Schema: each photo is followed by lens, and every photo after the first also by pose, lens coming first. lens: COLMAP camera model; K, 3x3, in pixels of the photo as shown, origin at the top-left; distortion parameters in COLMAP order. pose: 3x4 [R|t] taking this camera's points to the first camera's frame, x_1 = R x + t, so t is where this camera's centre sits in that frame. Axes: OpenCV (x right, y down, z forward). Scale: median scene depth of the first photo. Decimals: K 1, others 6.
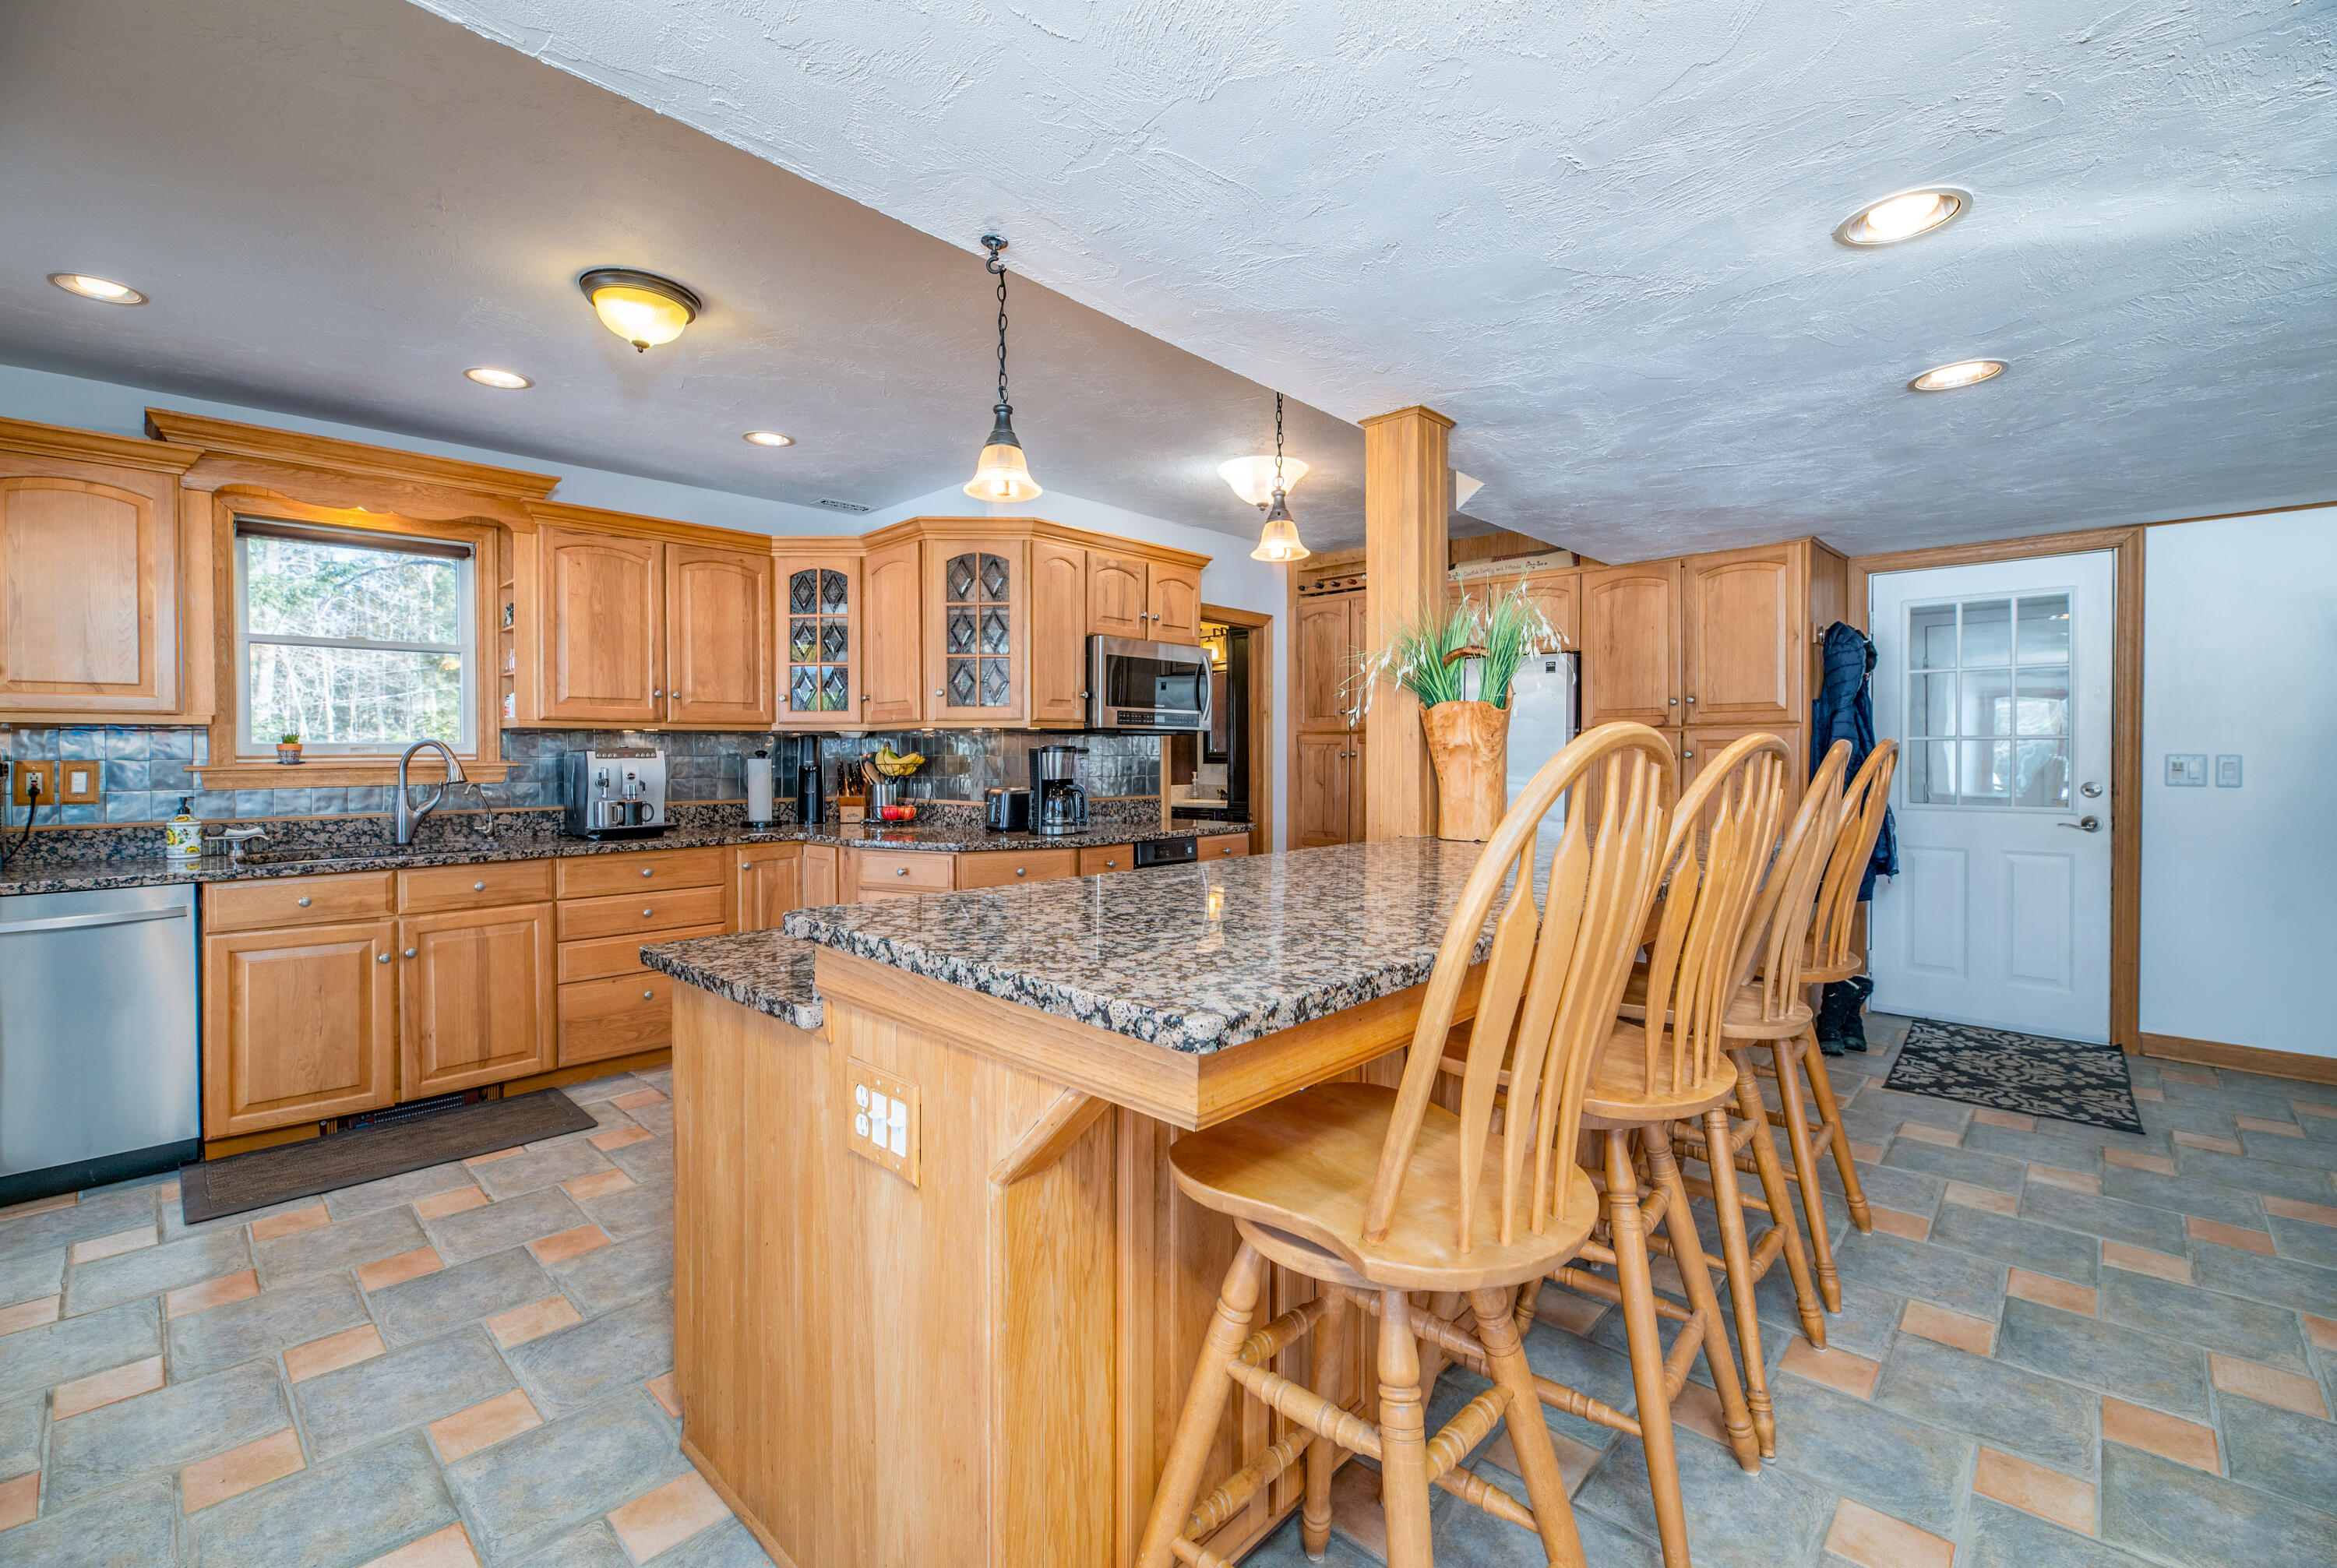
lens RADIAL K [[990.8, 0, 1154.4], [0, 990.8, 762.0], [0, 0, 1]] dist [-0.001556, -0.001363]
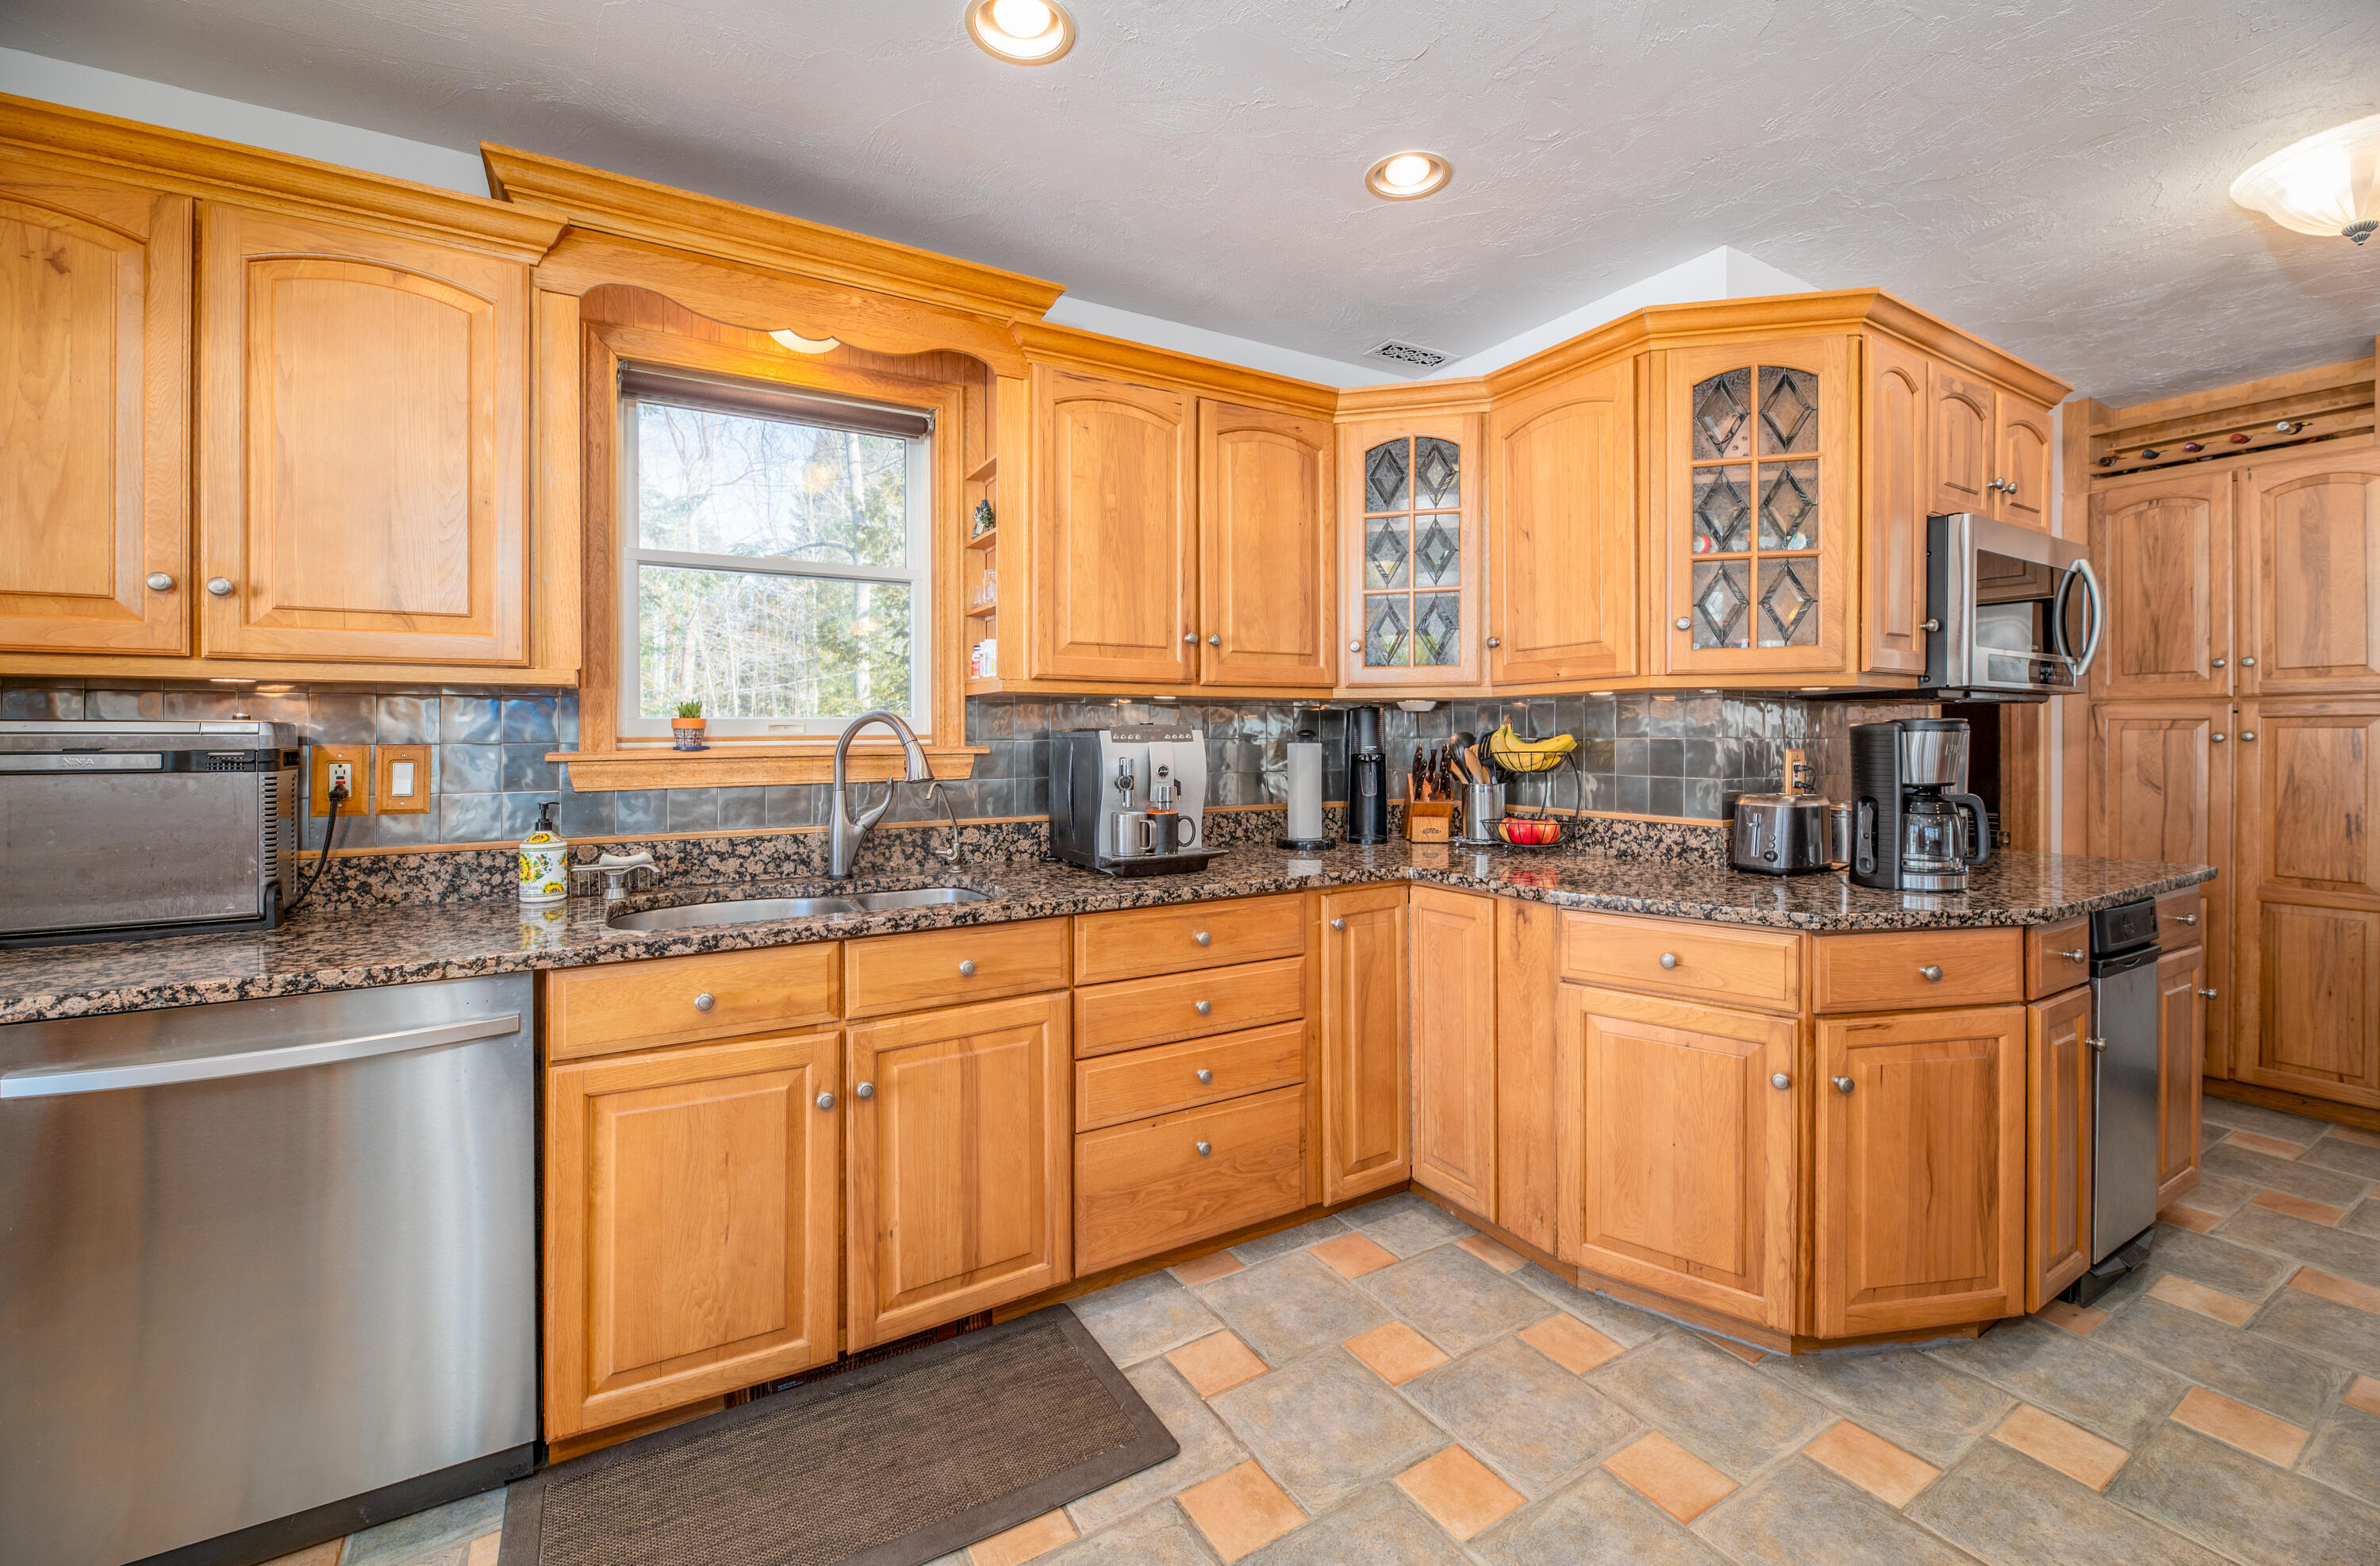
lens RADIAL K [[991.2, 0, 1194.6], [0, 991.2, 736.0], [0, 0, 1]] dist [0.000014, -0.001399]
pose [[0.966115, 0.000402, -0.258113, -0.355557], [-0.002843, 0.999955, -0.009085, -0.001940], [0.258098, 0.009511, 0.966072, 0.420595]]
